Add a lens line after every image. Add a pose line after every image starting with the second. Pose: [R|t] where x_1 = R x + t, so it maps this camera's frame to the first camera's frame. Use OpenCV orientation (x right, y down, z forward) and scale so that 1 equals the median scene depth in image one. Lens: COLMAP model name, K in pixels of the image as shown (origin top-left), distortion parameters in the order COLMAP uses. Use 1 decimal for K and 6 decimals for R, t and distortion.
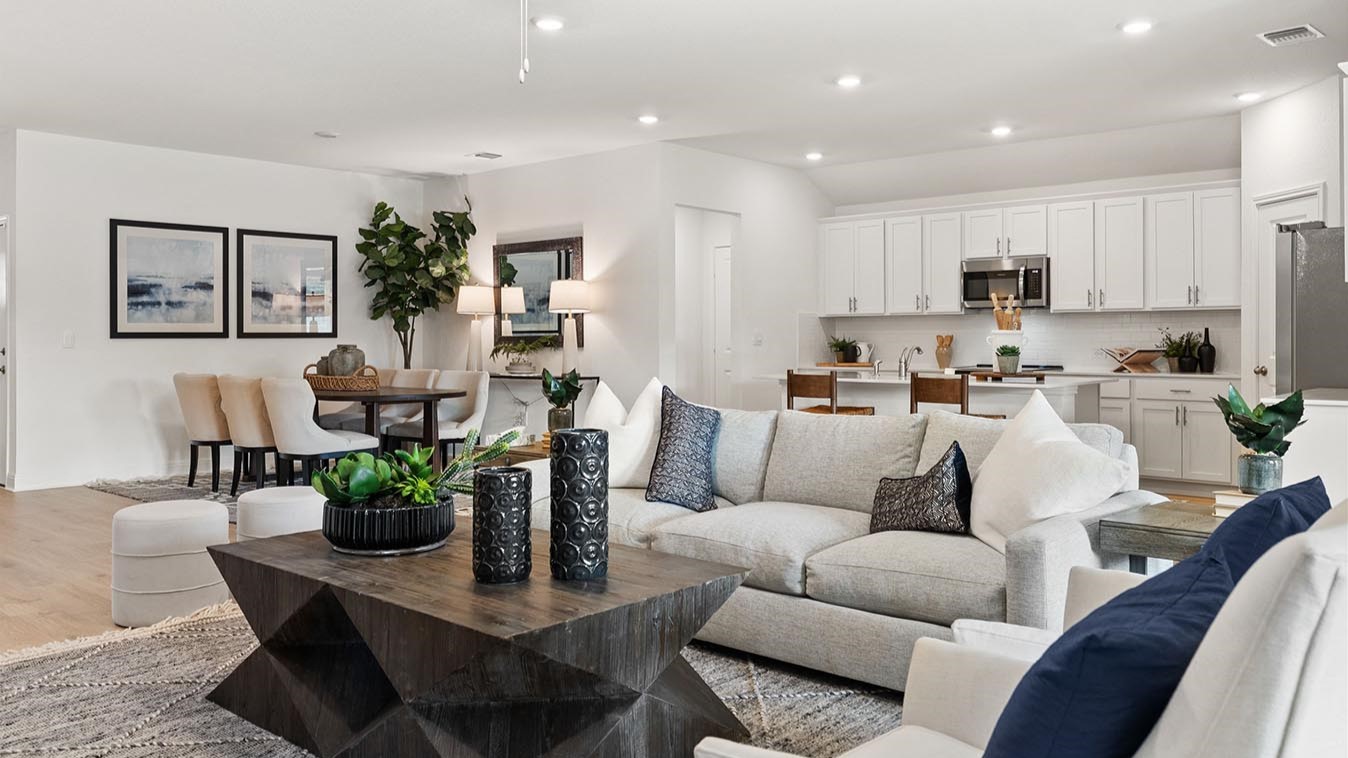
lens RADIAL K [[1040.3, 0, 682.8], [0, 1040.3, 376.6], [0, 0, 1]] dist [-0.002918, -0.007891]
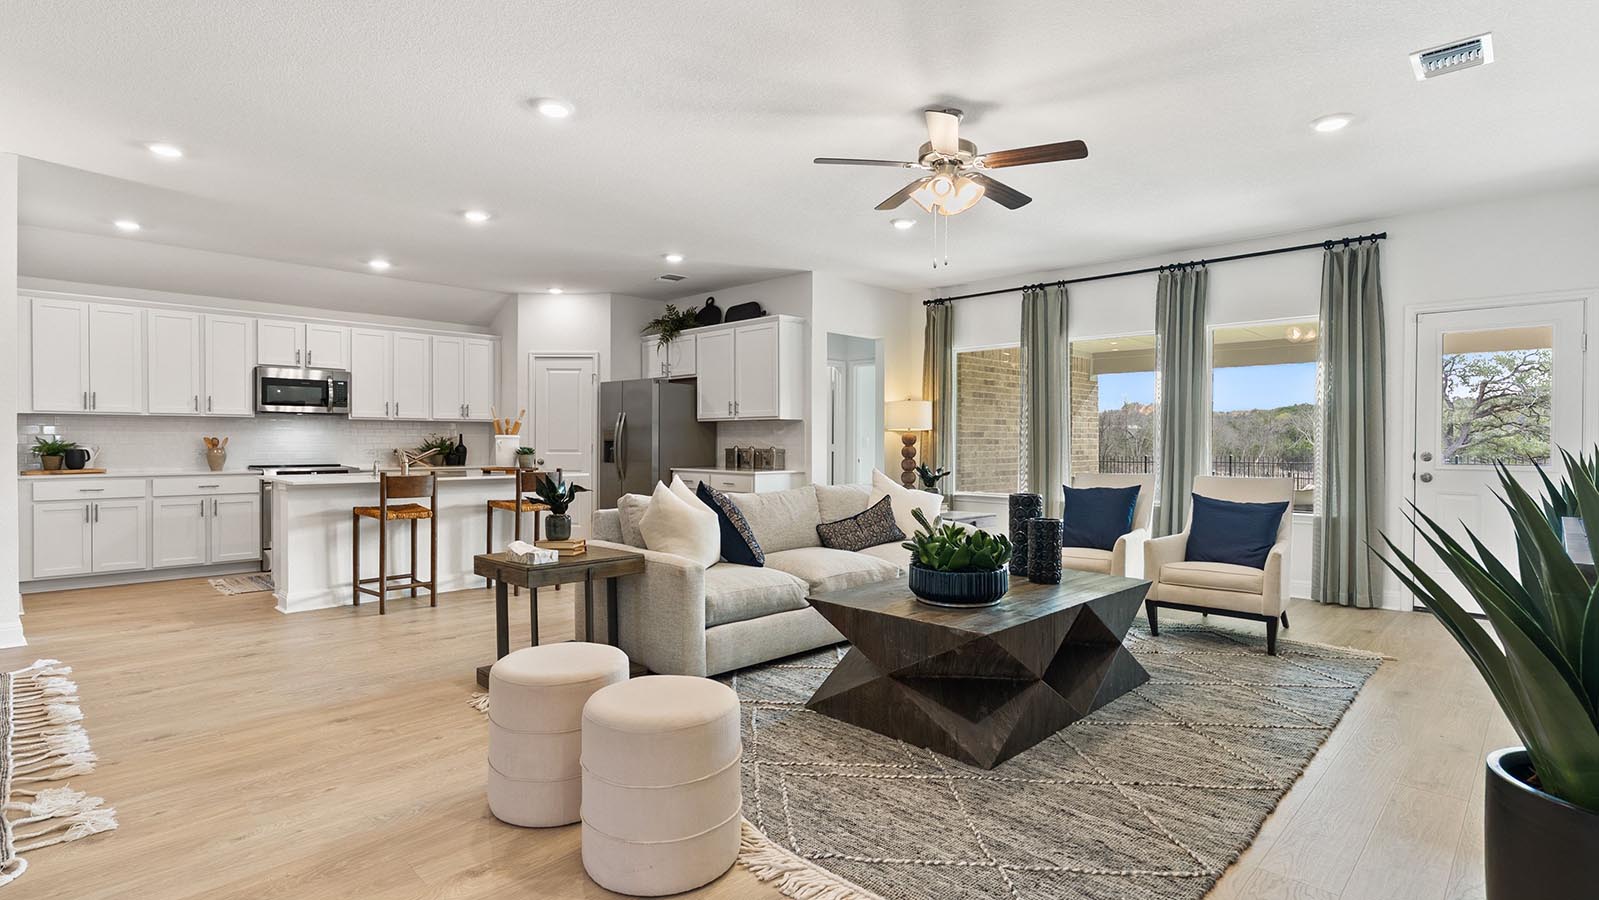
lens RADIAL K [[761.6, 0, 808.6], [0, 761.6, 449.8], [0, 0, 1]] dist [-0.013539, 0.004931]
pose [[0.050695, -0.010708, 0.998657, -0.472243], [0.032865, 0.999419, 0.009047, -0.016635], [-0.998173, 0.032362, 0.051018, 0.422629]]
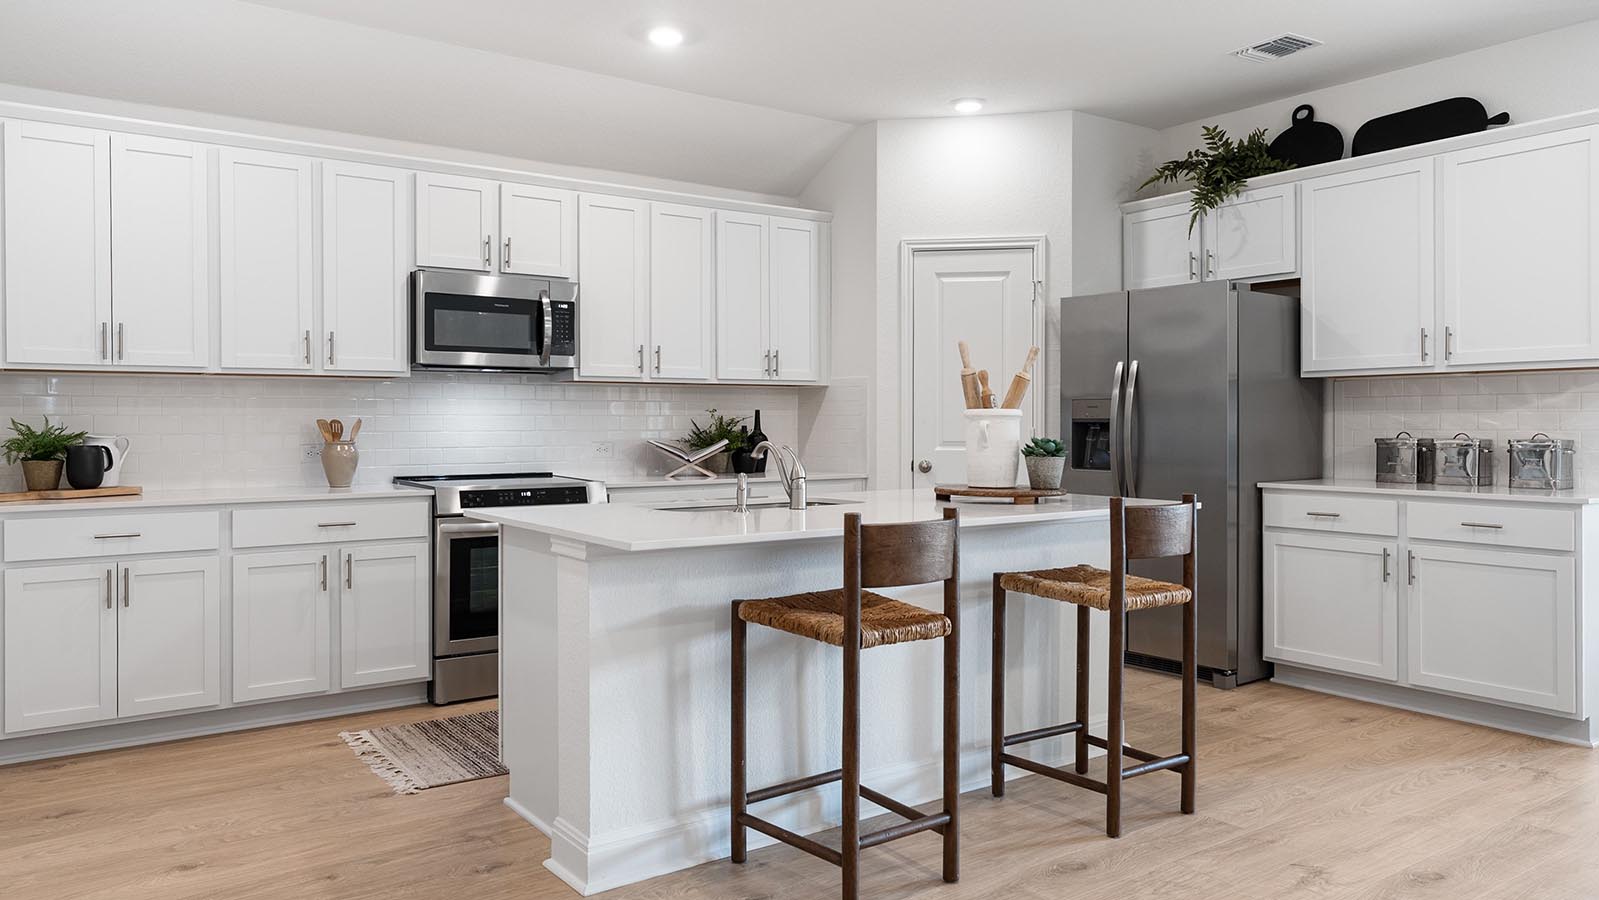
lens RADIAL K [[1093.3, 0, 810.6], [0, 1093.3, 431.8], [0, 0, 1]] dist [-0.005553, 0.011476]
pose [[0.230964, -0.006636, 0.972940, -0.201428], [0.037174, 0.999307, -0.002008, -0.026223], [-0.972252, 0.036632, 0.231050, 0.715579]]
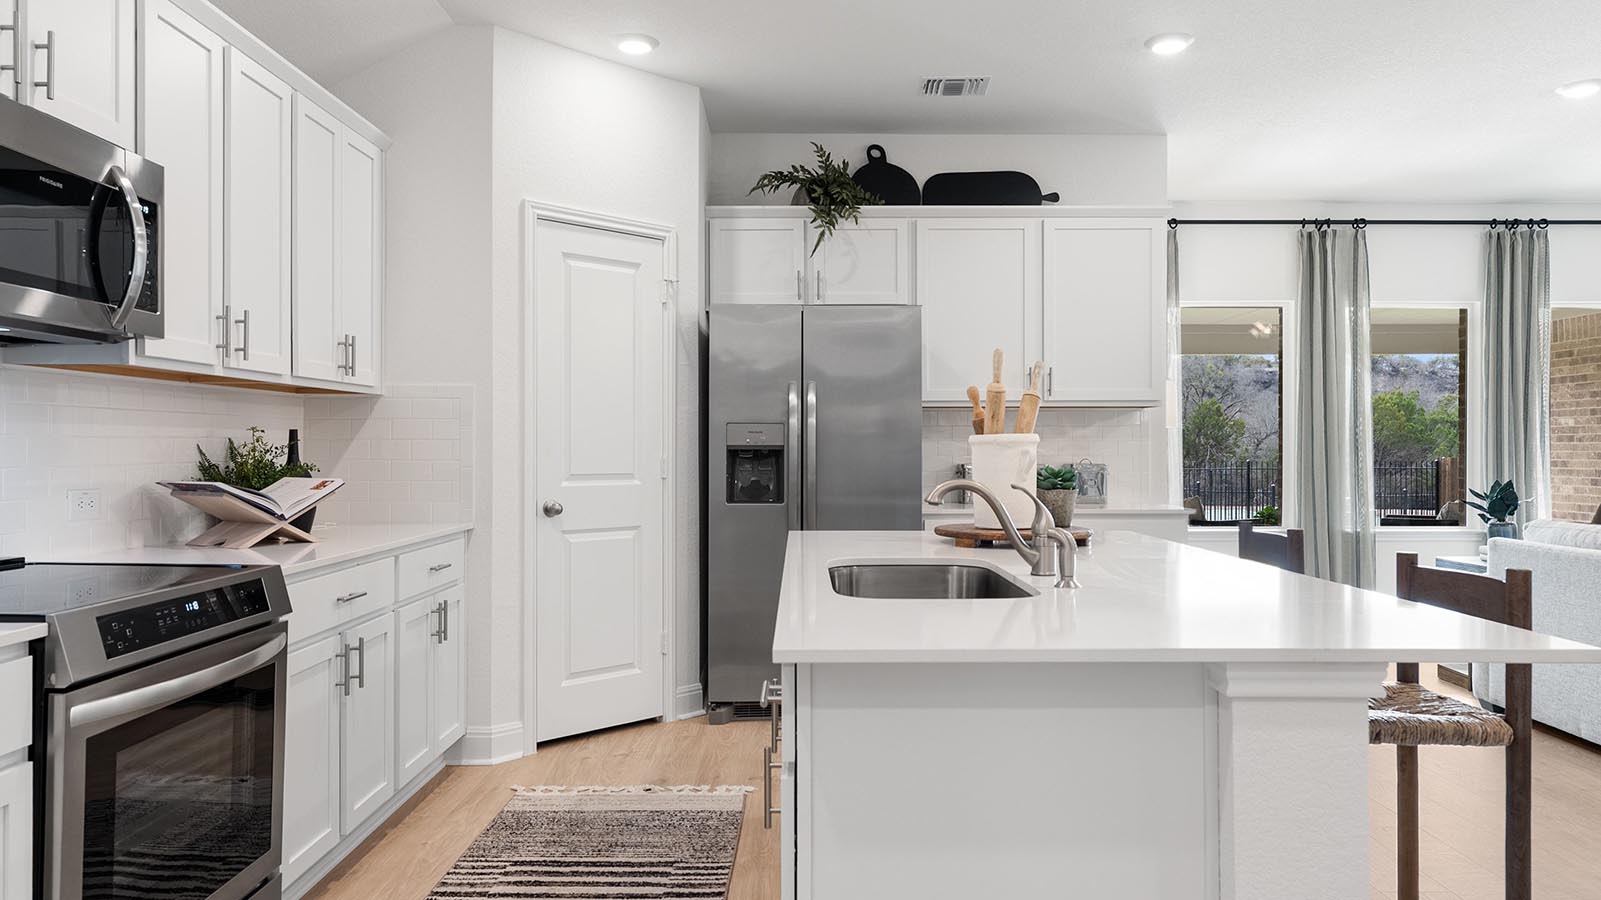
lens RADIAL K [[1094.6, 0, 791.5], [0, 1094.6, 445.9], [0, 0, 1]] dist [-0.005553, 0.011476]
pose [[-0.668277, 0.000038, 0.743913, 0.014779], [0.027480, 0.999319, 0.024635, -0.041428], [-0.743405, 0.036905, -0.667823, 1.046029]]
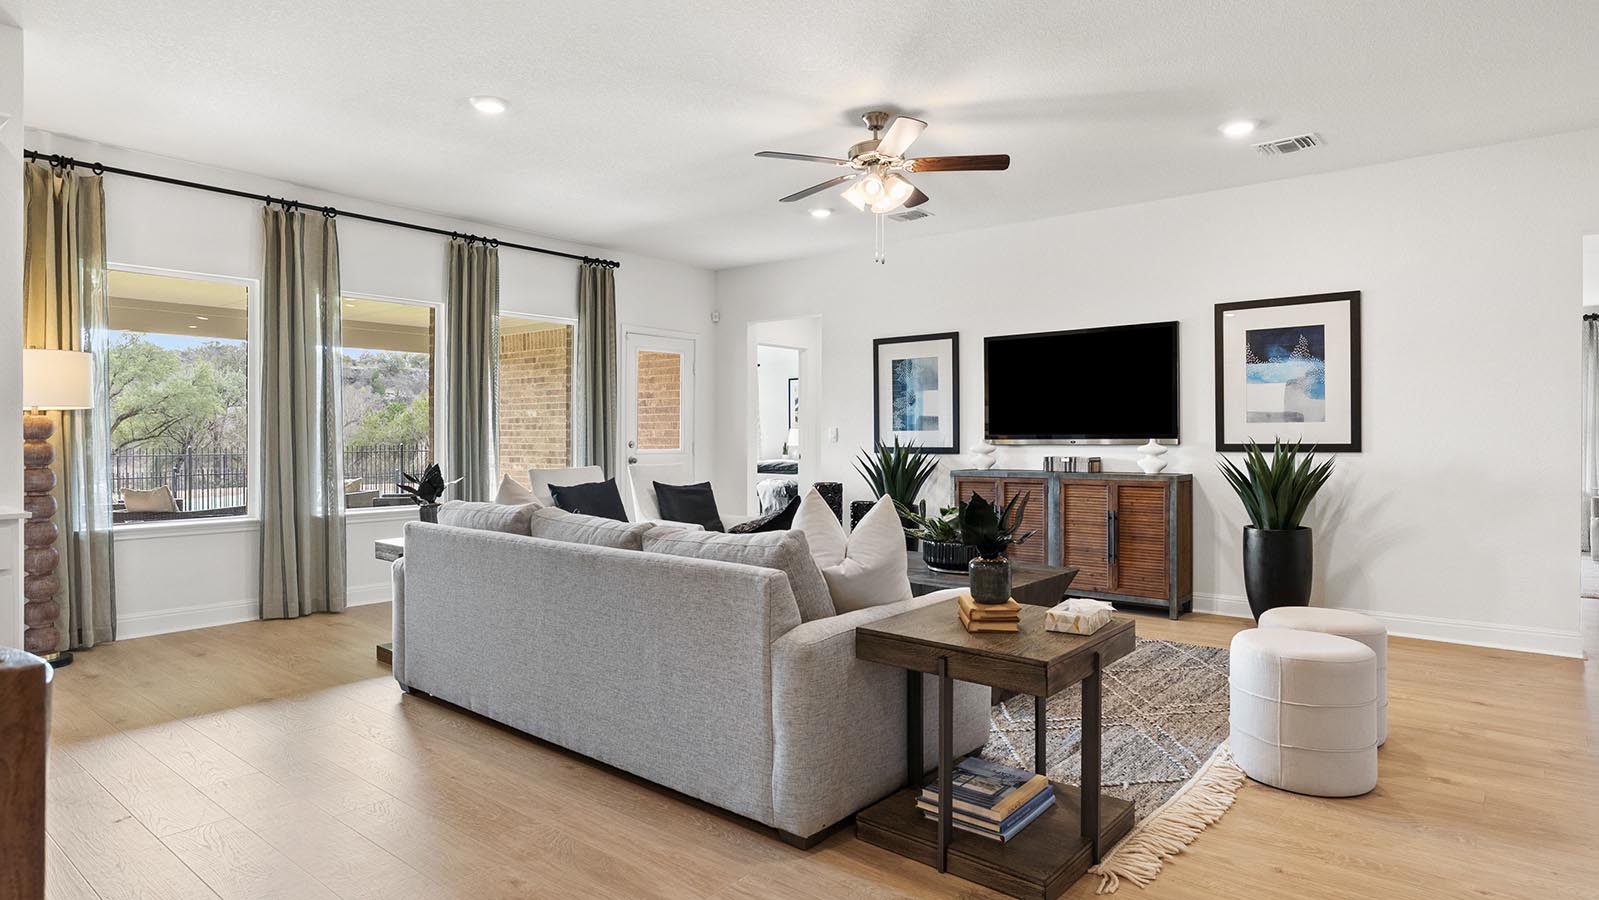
lens RADIAL K [[871.9, 0, 793.3], [0, 871.9, 438.8], [0, 0, 1]] dist [-0.004472, -0.001874]
pose [[-0.999774, -0.000780, -0.021228, 0.001827], [-0.001677, 0.999105, 0.042271, -0.032743], [0.021176, 0.042297, -0.998881, 0.856017]]
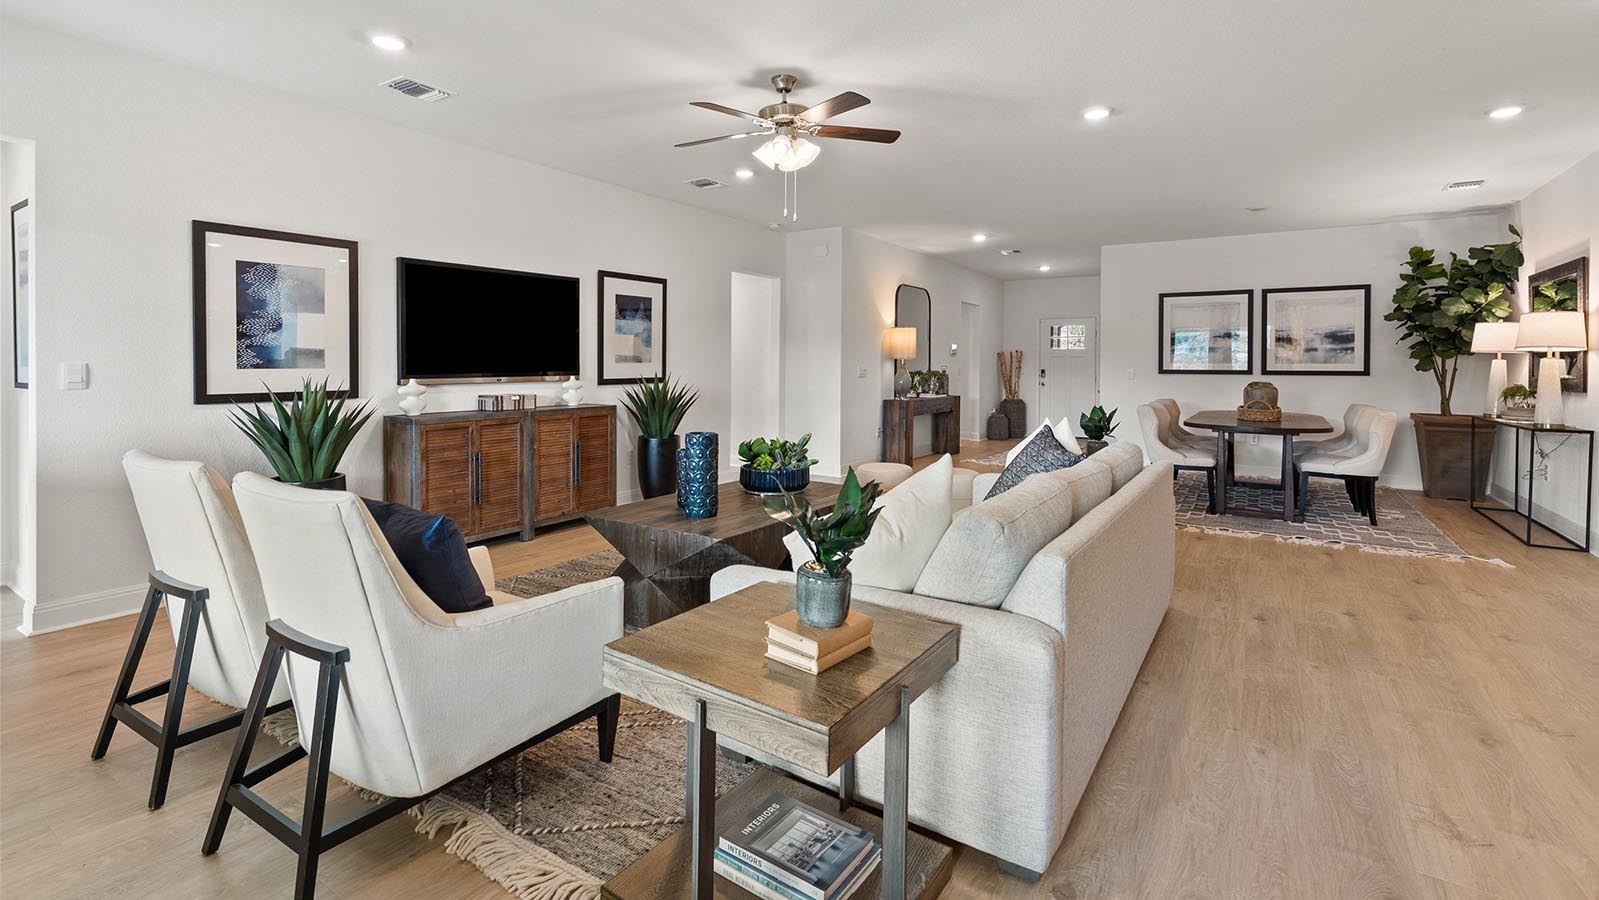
lens RADIAL K [[719.9, 0, 793.3], [0, 719.9, 365.6], [0, 0, 1]] dist [-0.003444, -0.000092]
pose [[0.132980, 0.004377, -0.991109, 0.371507], [-0.043987, 0.999031, -0.001490, -0.022307], [0.990142, 0.043794, 0.133043, 0.321354]]
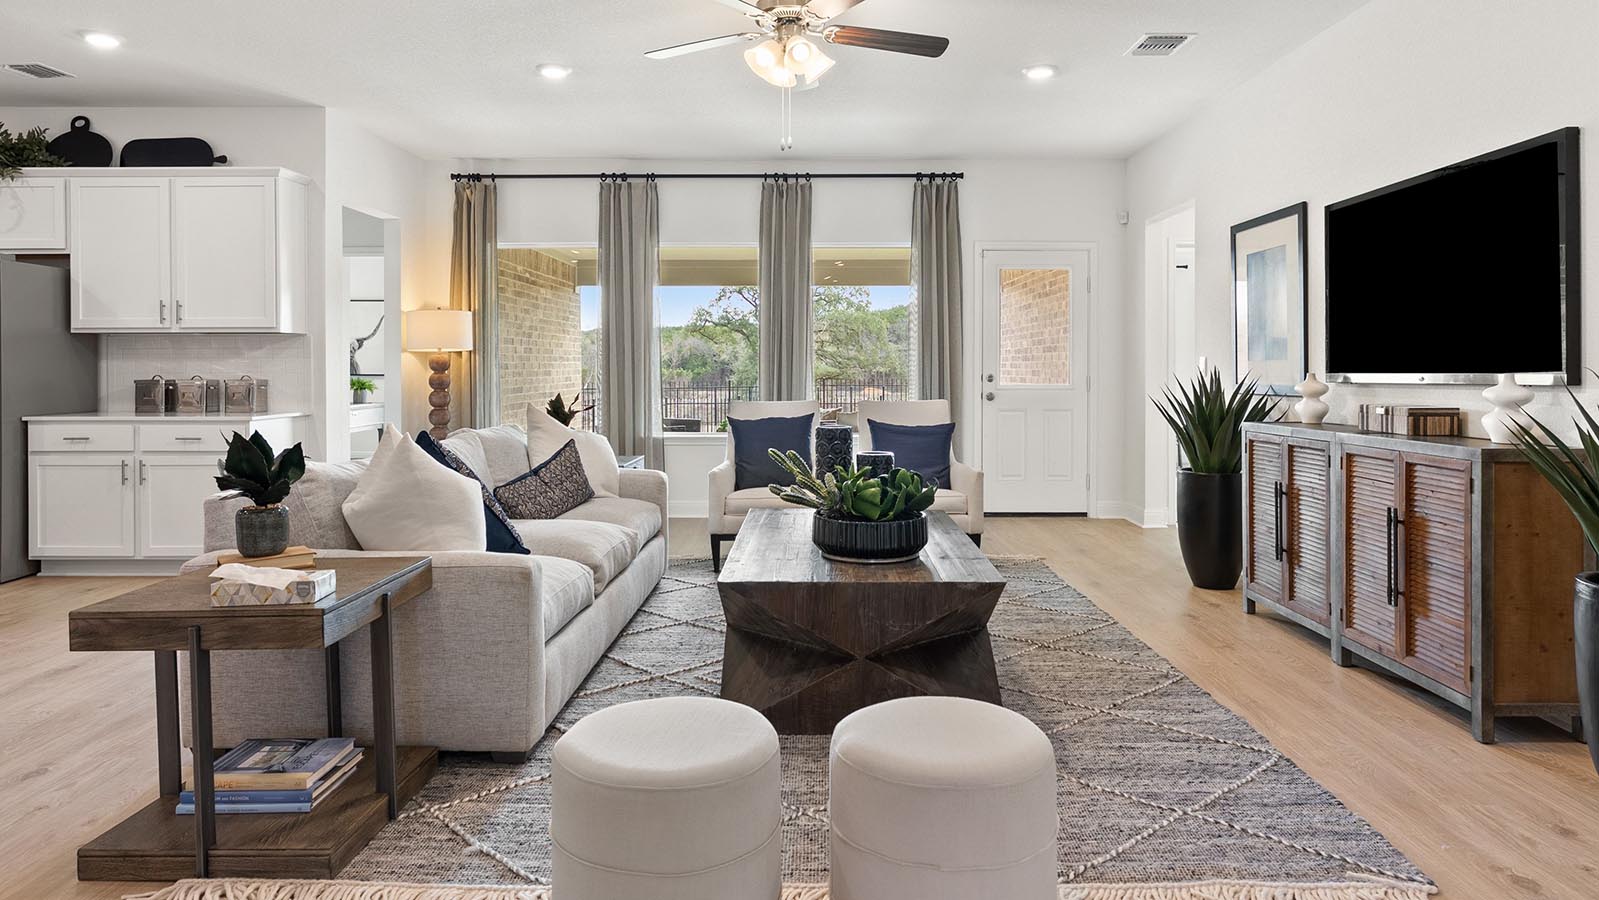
lens RADIAL K [[940.9, 0, 798.0], [0, 940.9, 372.0], [0, 0, 1]] dist [-0.012849, 0.007737]
pose [[-0.653647, -0.002736, 0.756795, -0.370743], [0.029223, 0.999156, 0.028852, -0.023864], [-0.756235, 0.040975, -0.653015, 0.639042]]
